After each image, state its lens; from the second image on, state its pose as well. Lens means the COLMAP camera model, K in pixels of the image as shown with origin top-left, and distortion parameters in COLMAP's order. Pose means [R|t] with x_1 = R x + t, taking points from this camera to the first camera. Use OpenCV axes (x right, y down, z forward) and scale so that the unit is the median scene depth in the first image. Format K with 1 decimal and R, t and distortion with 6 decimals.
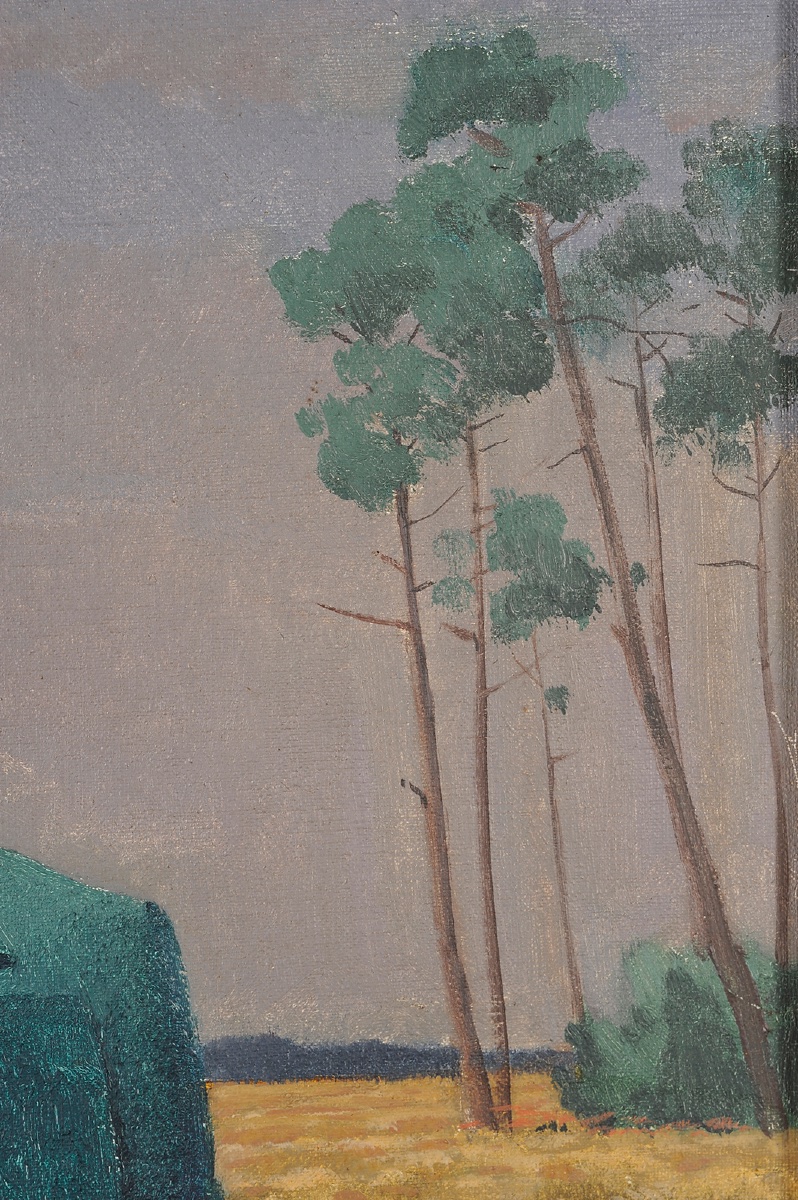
lens RADIAL K [[3622.3, 0, 400.5], [0, 3622.3, 599.9], [0, 0, 1]] dist [0.150495, 0.000000]
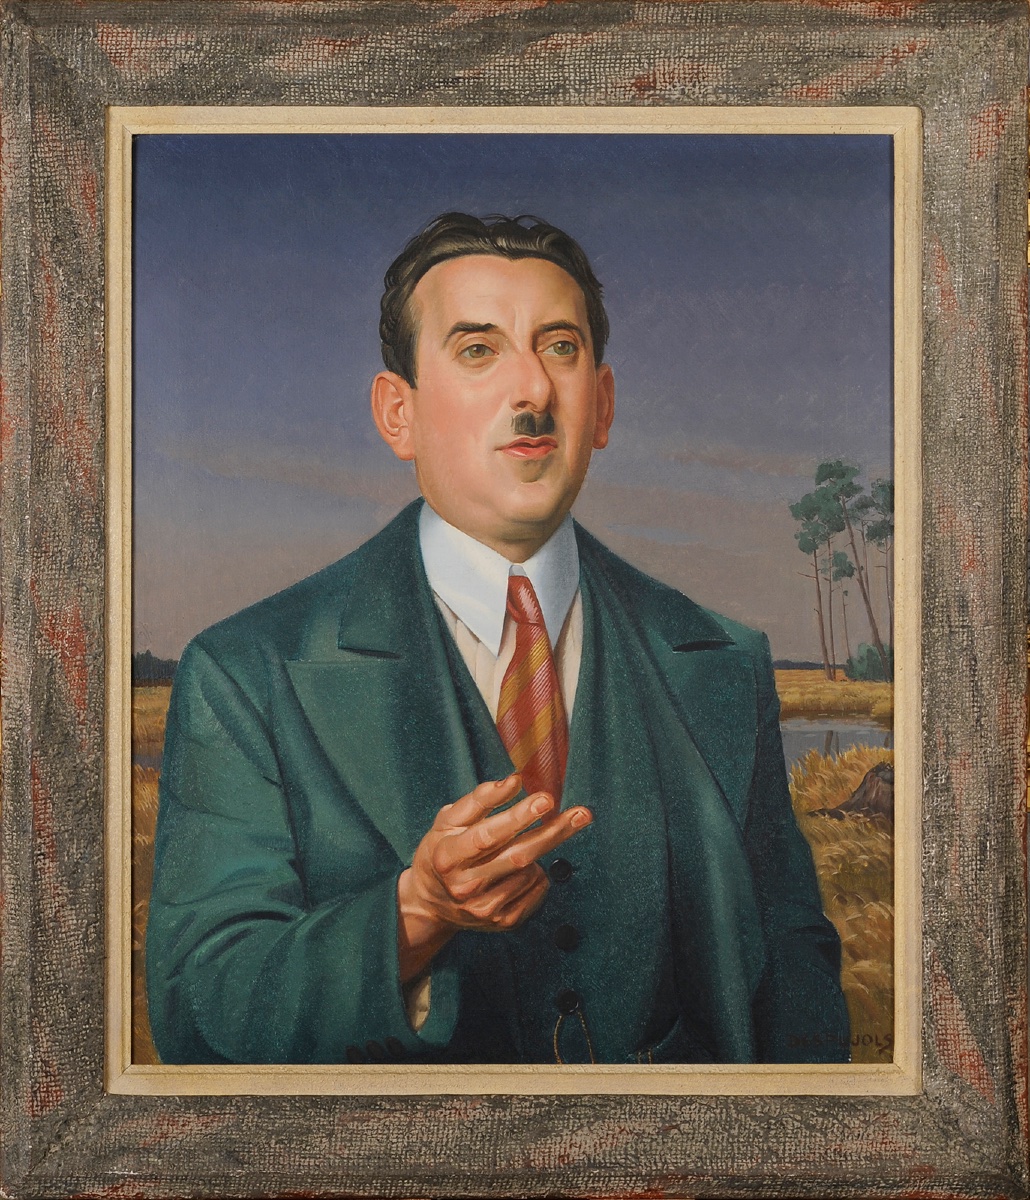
lens RADIAL K [[4115.9, 0, 516.3], [0, 4115.9, 599.9], [0, 0, 1]] dist [-0.347422, 0.000000]
pose [[0.997832, 0.013717, -0.064362, -0.044816], [-0.023867, 0.986880, -0.159685, 0.949599], [0.061327, 0.160875, 0.985068, -4.587559]]
